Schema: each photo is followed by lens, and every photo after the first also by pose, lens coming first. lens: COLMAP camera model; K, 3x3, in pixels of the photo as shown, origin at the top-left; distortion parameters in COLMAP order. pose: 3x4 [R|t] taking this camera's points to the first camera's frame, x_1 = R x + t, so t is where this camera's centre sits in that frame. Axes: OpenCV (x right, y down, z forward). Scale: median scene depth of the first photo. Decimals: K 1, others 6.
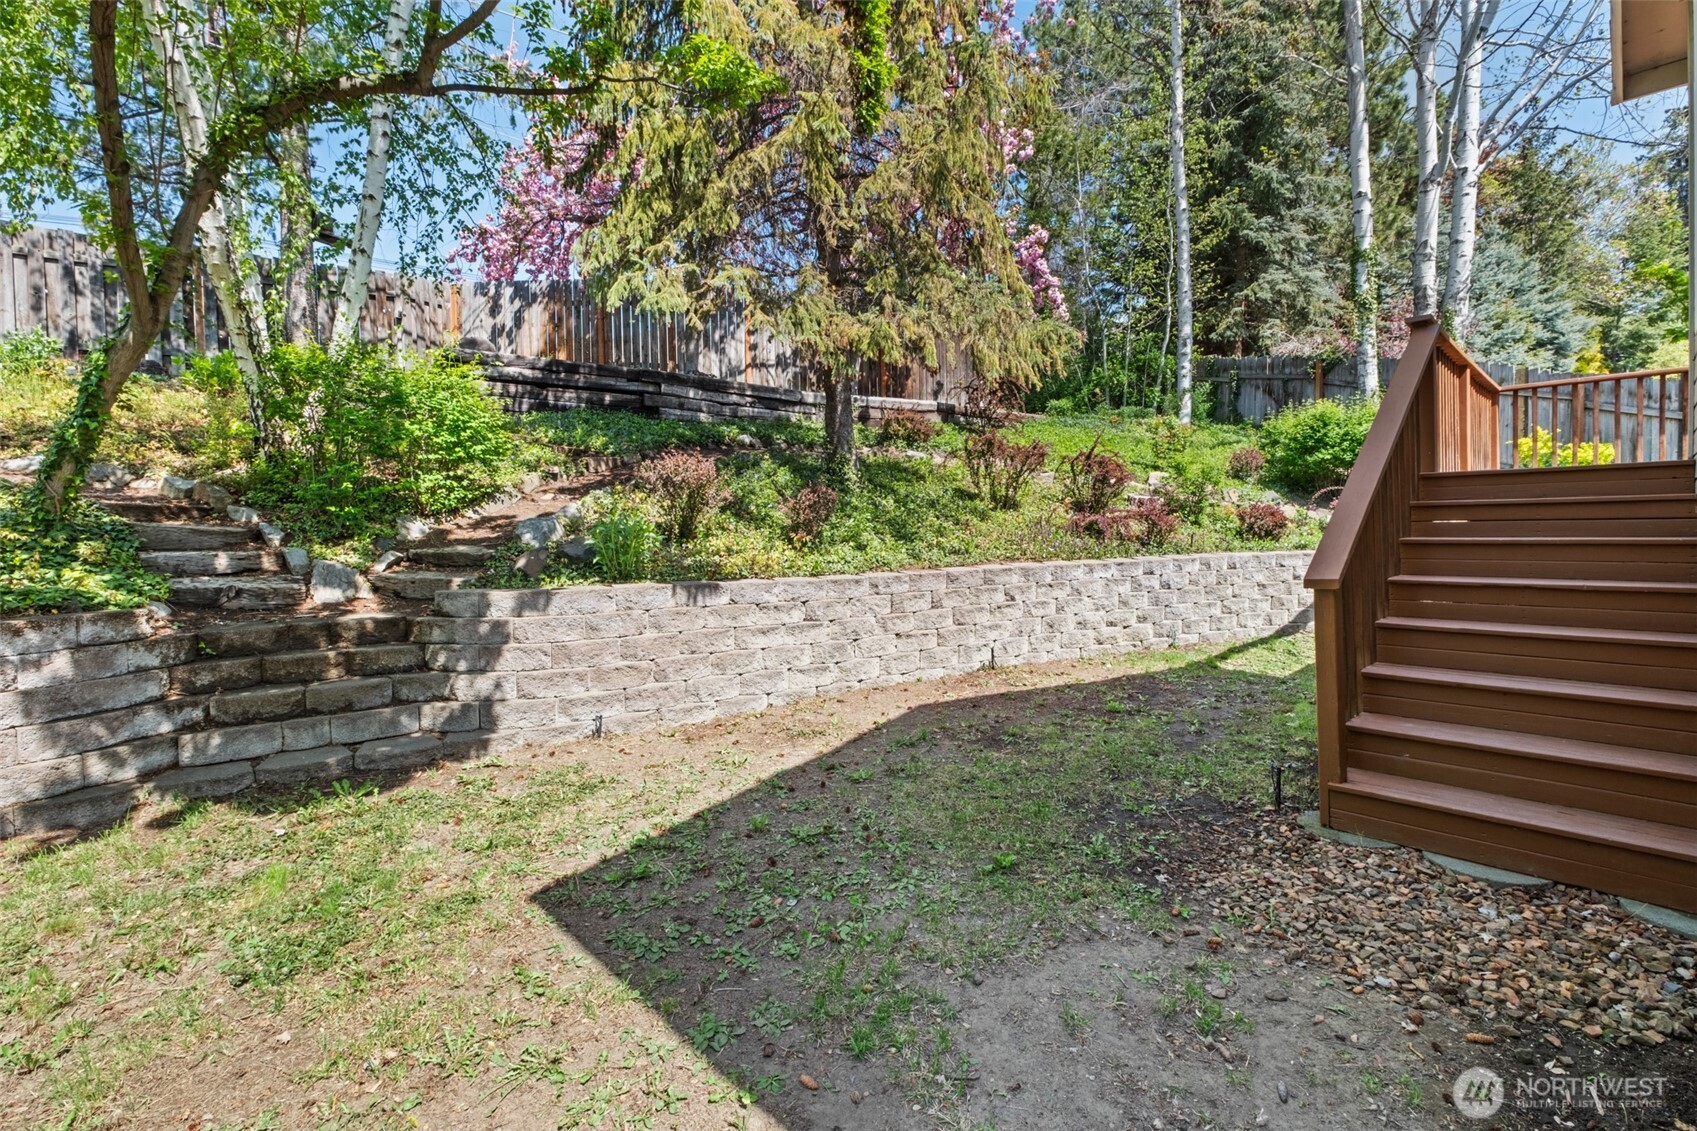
lens RADIAL K [[744.8, 0, 841.5], [0, 744.8, 555.3], [0, 0, 1]] dist [-0.005040, -0.000043]
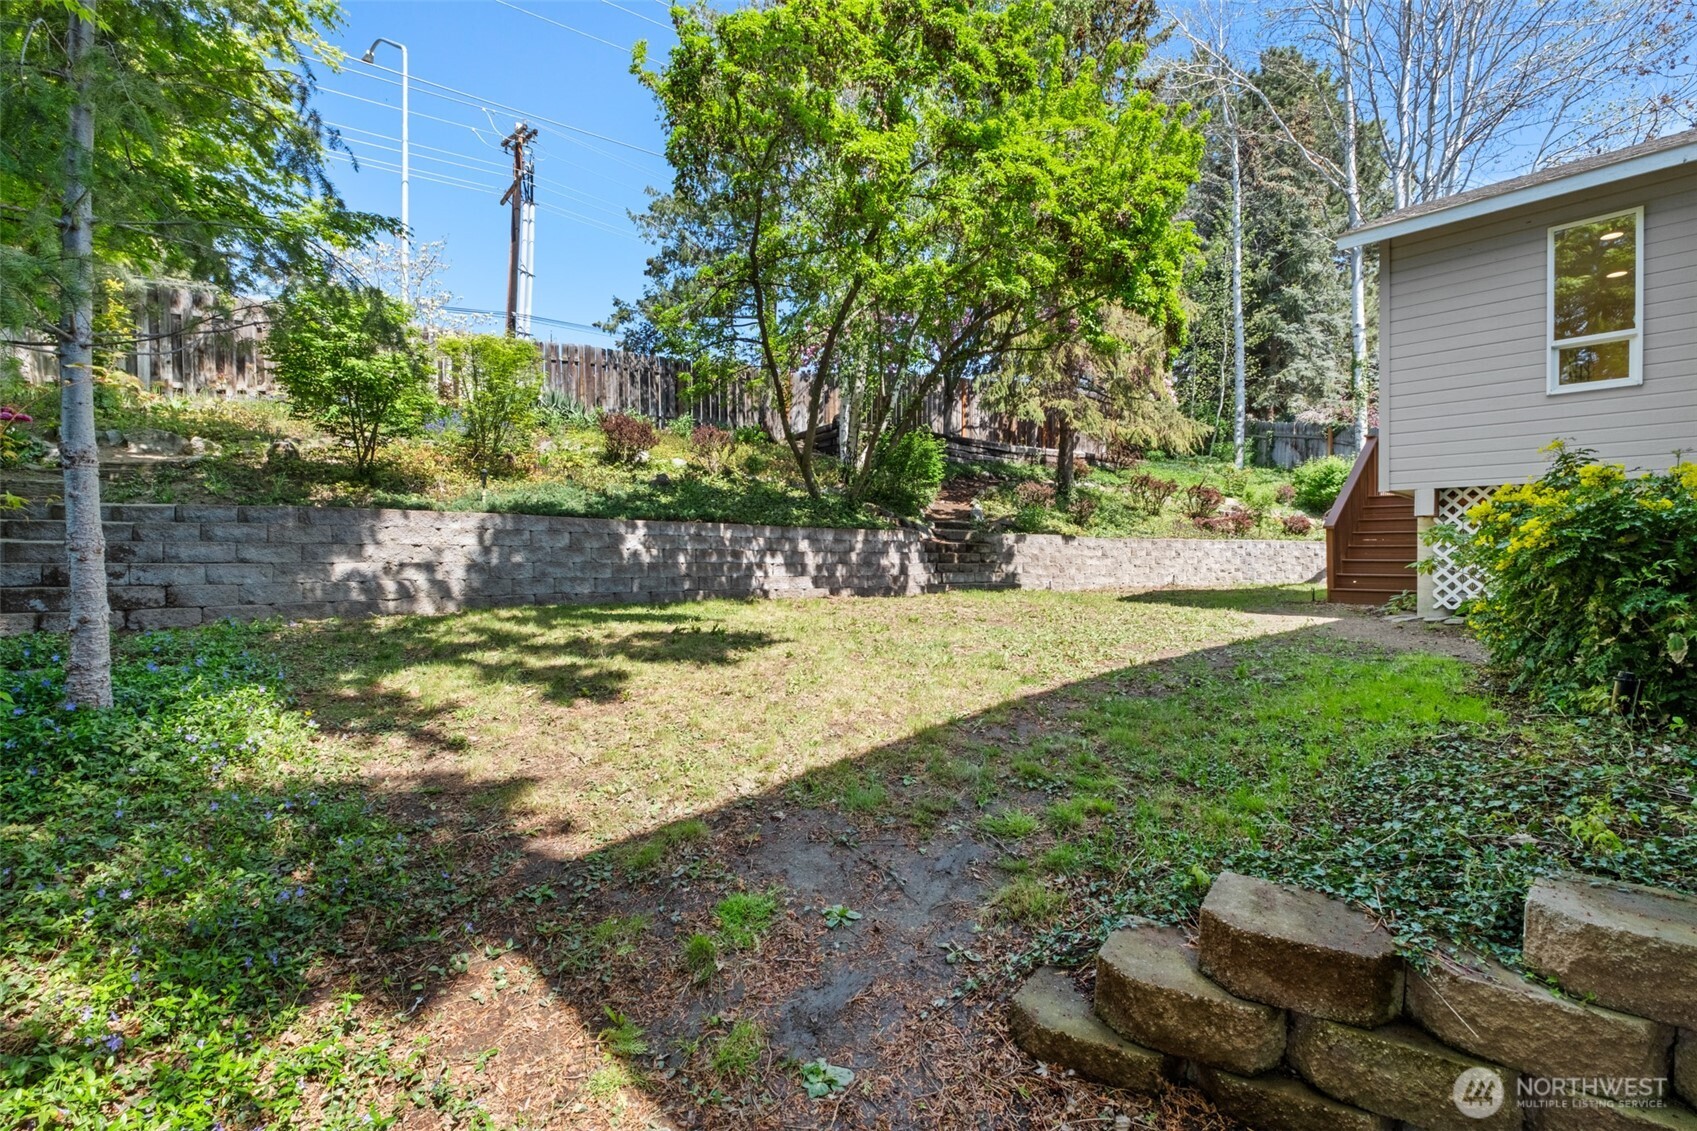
lens RADIAL K [[727.0, 0, 848.5], [0, 727.0, 565.5], [0, 0, 1]] dist [0.003994, 0.000134]
pose [[0.999694, 0.020540, -0.013796, -0.369745], [-0.020846, 0.999532, -0.022387, 0.085074], [0.013330, 0.022668, 0.999654, -0.581179]]
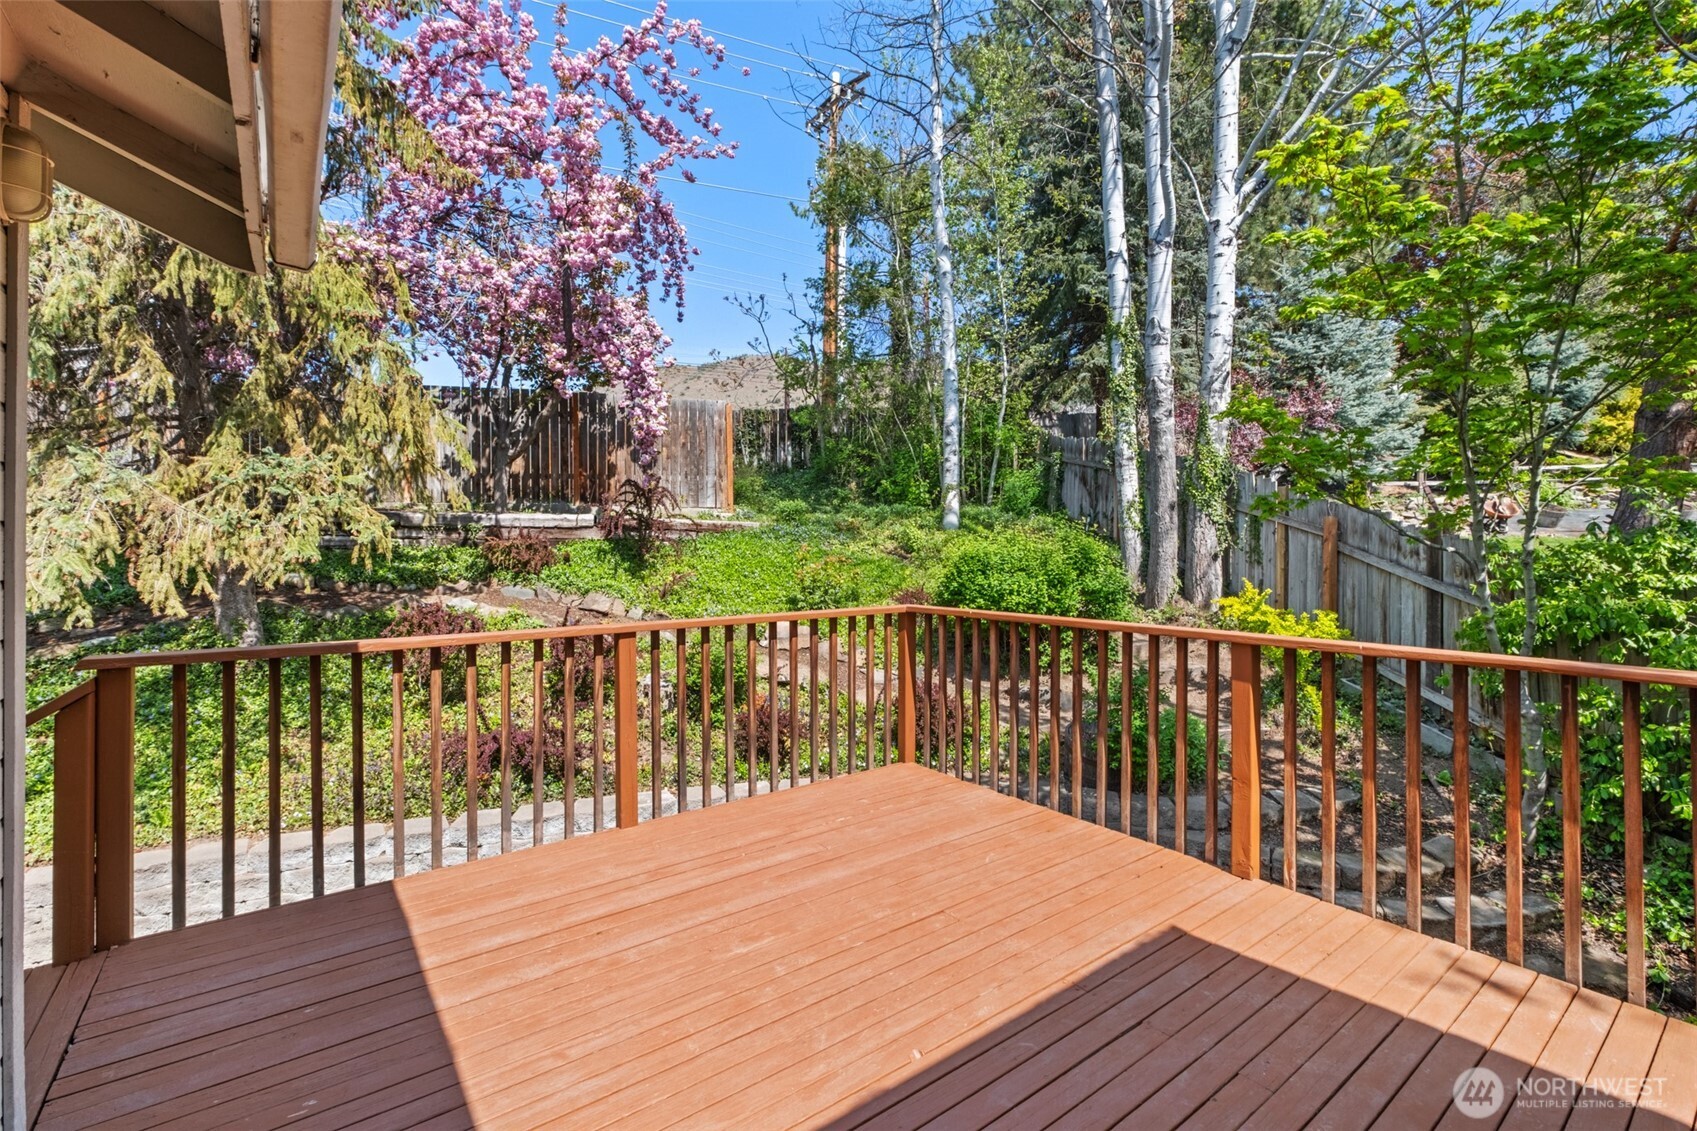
lens RADIAL K [[744.8, 0, 841.5], [0, 744.8, 555.3], [0, 0, 1]] dist [-0.005040, -0.000043]
pose [[0.992625, 0.010411, -0.120781, 0.547411], [-0.013473, 0.999608, -0.024561, -0.152970], [0.120478, 0.026007, 0.992375, 0.200881]]
